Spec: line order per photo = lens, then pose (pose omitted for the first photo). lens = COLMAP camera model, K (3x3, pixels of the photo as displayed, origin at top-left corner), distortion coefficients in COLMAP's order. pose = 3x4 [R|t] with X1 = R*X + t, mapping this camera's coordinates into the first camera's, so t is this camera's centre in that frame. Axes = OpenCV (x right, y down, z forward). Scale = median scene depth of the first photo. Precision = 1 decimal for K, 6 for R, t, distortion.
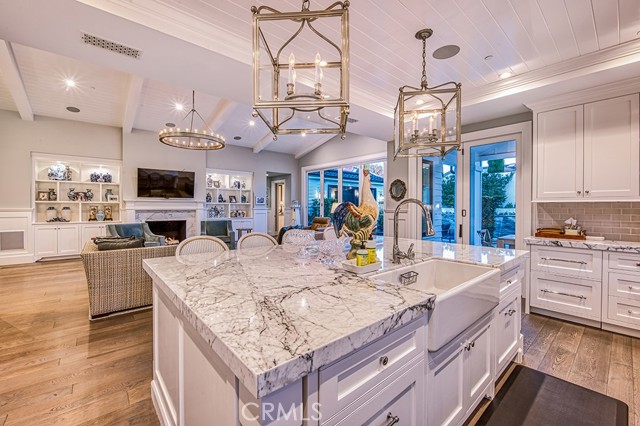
lens RADIAL K [[257.2, 0, 334.8], [0, 257.2, 208.5], [0, 0, 1]] dist [-0.008411, -0.001117]
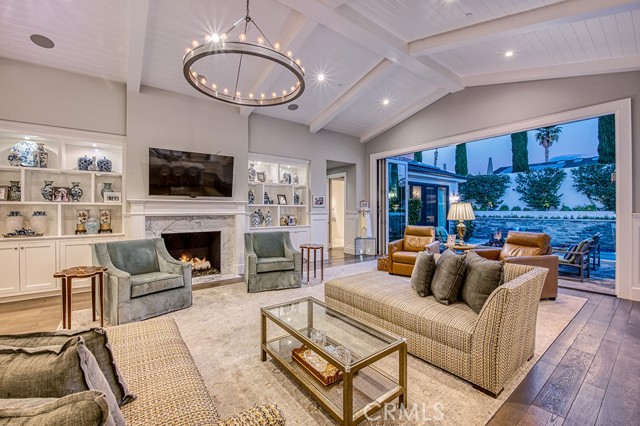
lens RADIAL K [[261.1, 0, 321.9], [0, 261.1, 210.0], [0, 0, 1]] dist [-0.012655, -0.002024]
pose [[0.994577, -0.000961, -0.103997, -0.287029], [0.000431, 0.999987, -0.005110, -0.005285], [0.104001, 0.005037, 0.994564, 0.415753]]
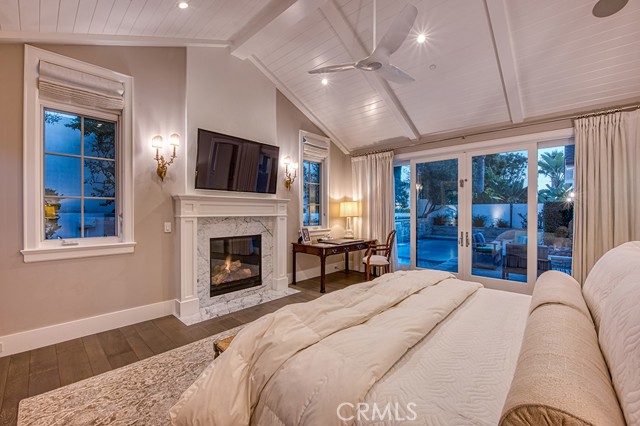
lens RADIAL K [[261.1, 0, 320.5], [0, 261.1, 212.9], [0, 0, 1]] dist [-0.012655, -0.002024]
pose [[0.996279, 0.002591, 0.086149, -0.572644], [-0.002586, 0.999997, -0.000174, -0.002400], [-0.086149, -0.000049, 0.996282, 0.483960]]
